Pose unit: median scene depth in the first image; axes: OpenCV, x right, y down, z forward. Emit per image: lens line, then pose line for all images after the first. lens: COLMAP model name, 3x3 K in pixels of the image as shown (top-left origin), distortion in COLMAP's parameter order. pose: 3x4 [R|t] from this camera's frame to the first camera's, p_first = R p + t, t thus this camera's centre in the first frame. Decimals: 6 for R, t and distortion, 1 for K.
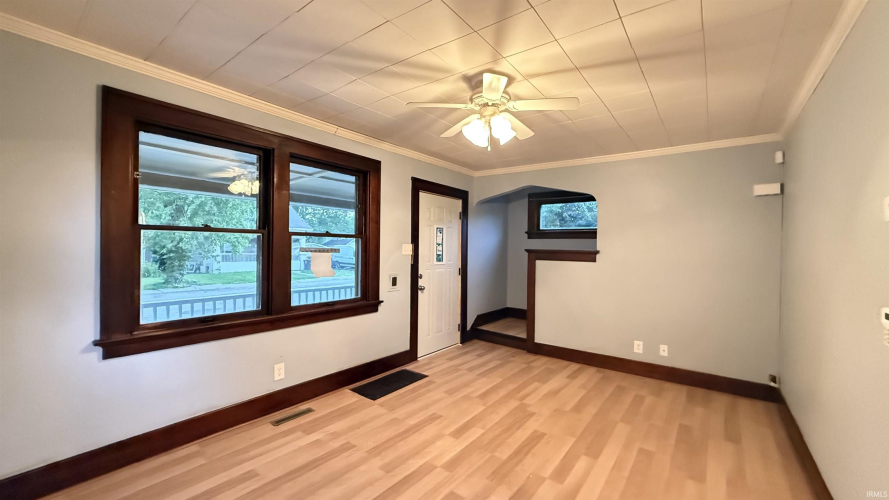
lens RADIAL K [[354.3, 0, 443.8], [0, 354.3, 249.9], [0, 0, 1]] dist [0.003528, -0.001931]
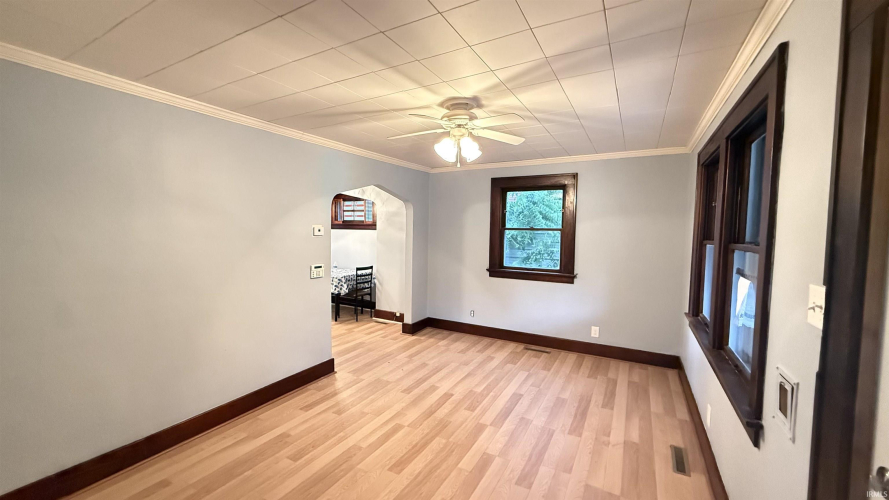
lens RADIAL K [[354.3, 0, 443.0], [0, 354.3, 251.4], [0, 0, 1]] dist [0.003528, -0.001931]
pose [[-0.989065, -0.020337, -0.146071, 0.323569], [-0.027981, 0.998334, 0.050464, -0.067341], [0.144801, 0.053999, -0.987986, 2.043671]]
